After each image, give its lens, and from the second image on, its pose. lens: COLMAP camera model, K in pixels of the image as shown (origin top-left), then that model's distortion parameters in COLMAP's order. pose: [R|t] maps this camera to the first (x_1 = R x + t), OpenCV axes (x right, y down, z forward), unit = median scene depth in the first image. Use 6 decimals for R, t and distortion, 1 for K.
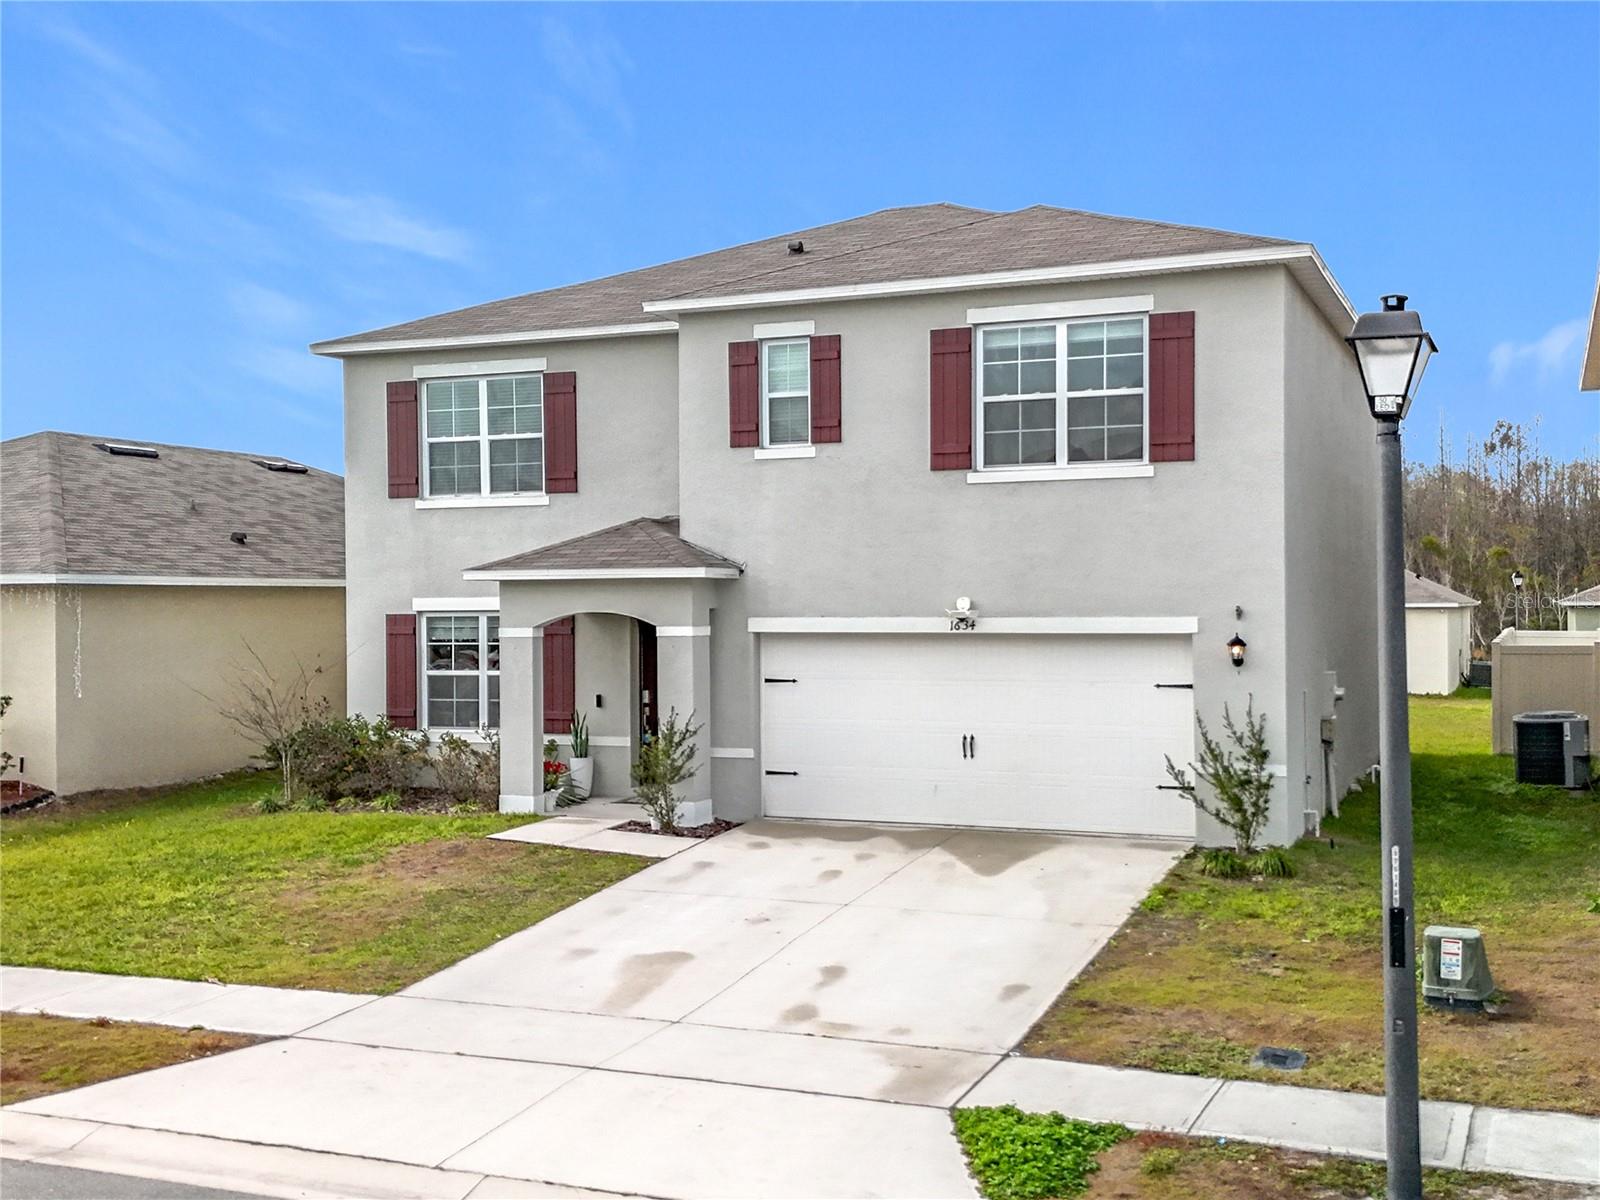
lens RADIAL K [[1793.7, 0, 751.1], [0, 1793.7, 602.2], [0, 0, 1]] dist [0.120960, -0.020480]
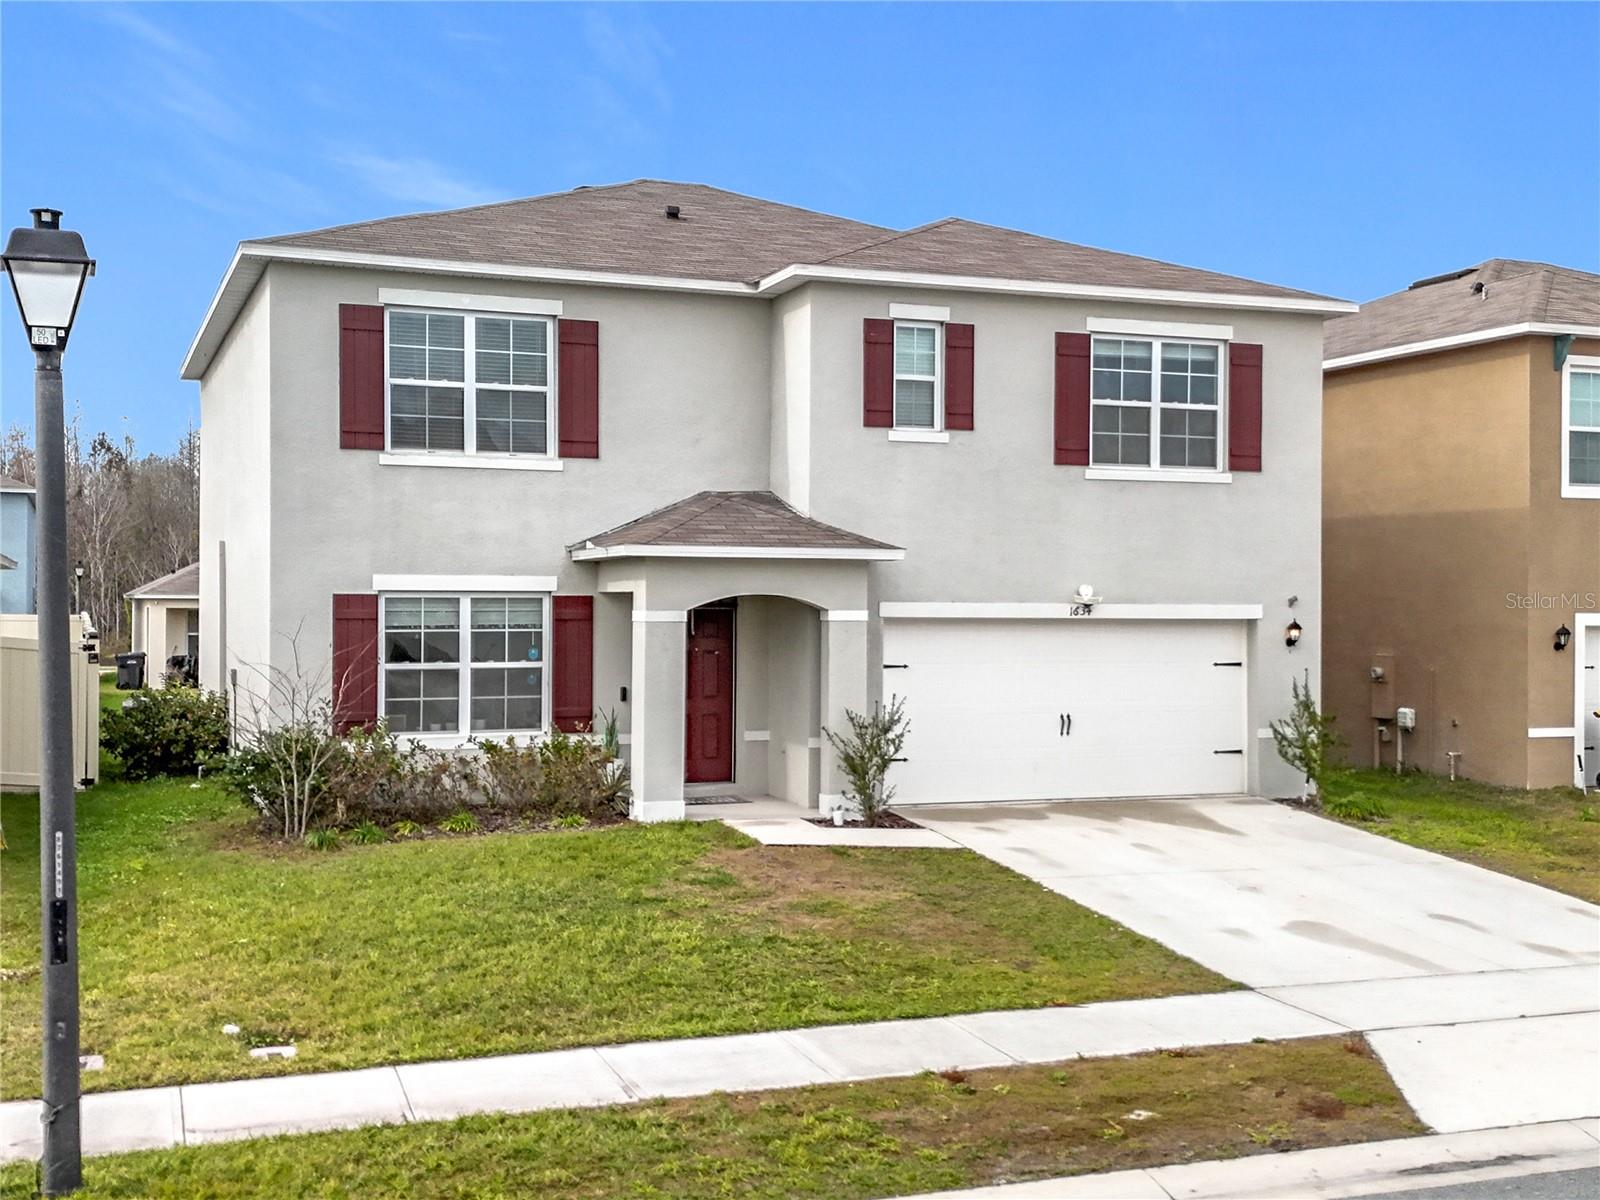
lens RADIAL K [[1788.8, 0, 800.0], [0, 1788.8, 600.0], [0, 0, 1]] dist [0.164325, -0.427305]
pose [[0.714166, 0.012220, 0.699870, -0.737401], [-0.010351, 0.999923, -0.006896, 0.015191], [-0.699900, -0.002319, 0.714237, 0.345670]]
